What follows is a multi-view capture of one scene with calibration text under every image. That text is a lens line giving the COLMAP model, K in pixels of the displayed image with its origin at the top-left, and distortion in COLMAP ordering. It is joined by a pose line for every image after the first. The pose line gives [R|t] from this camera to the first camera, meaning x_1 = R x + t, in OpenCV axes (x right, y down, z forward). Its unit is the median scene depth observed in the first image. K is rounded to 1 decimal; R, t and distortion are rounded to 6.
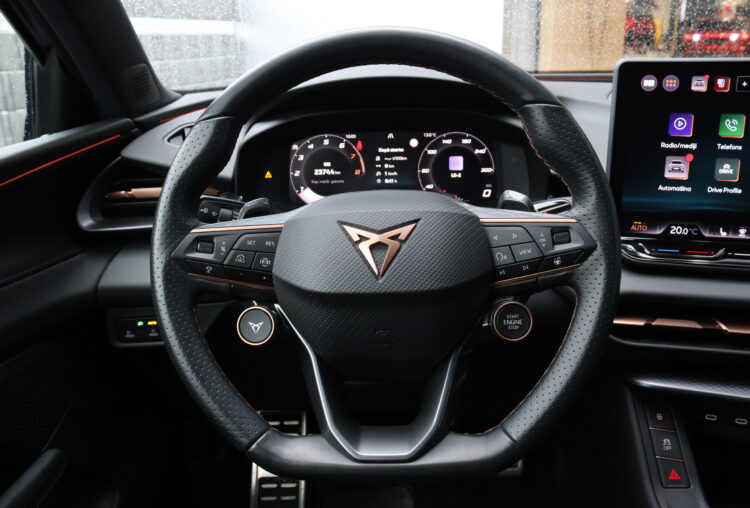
lens RADIAL K [[628.0, 0, 379.1], [0, 628.0, 252.0], [0, 0, 1]] dist [-0.153852, 0.113836]
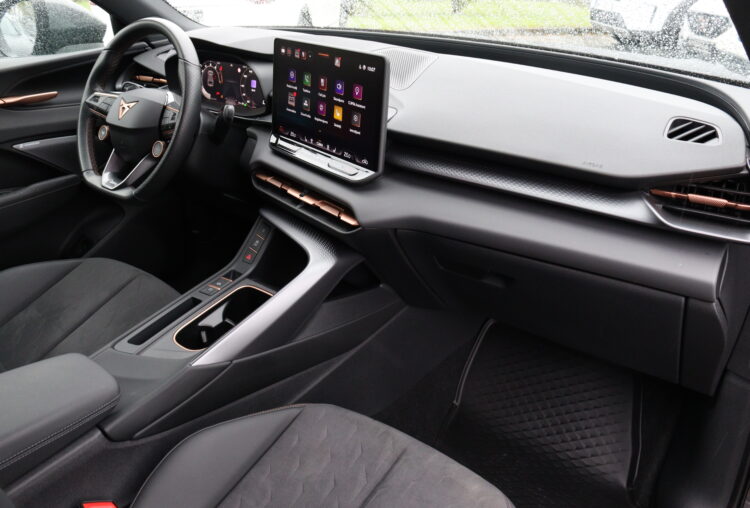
lens RADIAL K [[628.0, 0, 372.3], [0, 628.0, 254.8], [0, 0, 1]] dist [-0.153852, 0.113836]
pose [[0.808433, 0.285660, -0.514621, 1.515660], [-0.209208, 0.956696, 0.202399, -0.102425], [0.550153, -0.055963, 0.833187, -0.370972]]
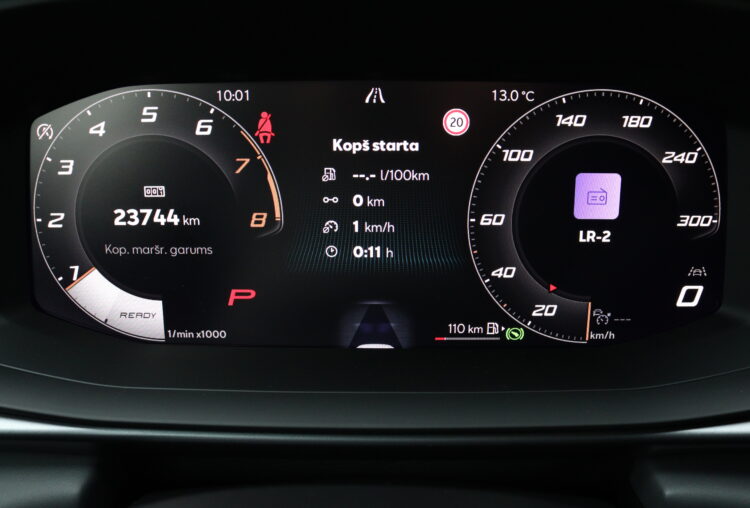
lens RADIAL K [[713.3, 0, 377.9], [0, 713.3, 256.3], [0, 0, 1]] dist [-0.132884, 0.000000]
pose [[0.998858, 0.010558, 0.046605, 0.005812], [-0.011777, 0.999594, 0.025961, -0.122386], [-0.046312, -0.026480, 0.998576, 0.682690]]
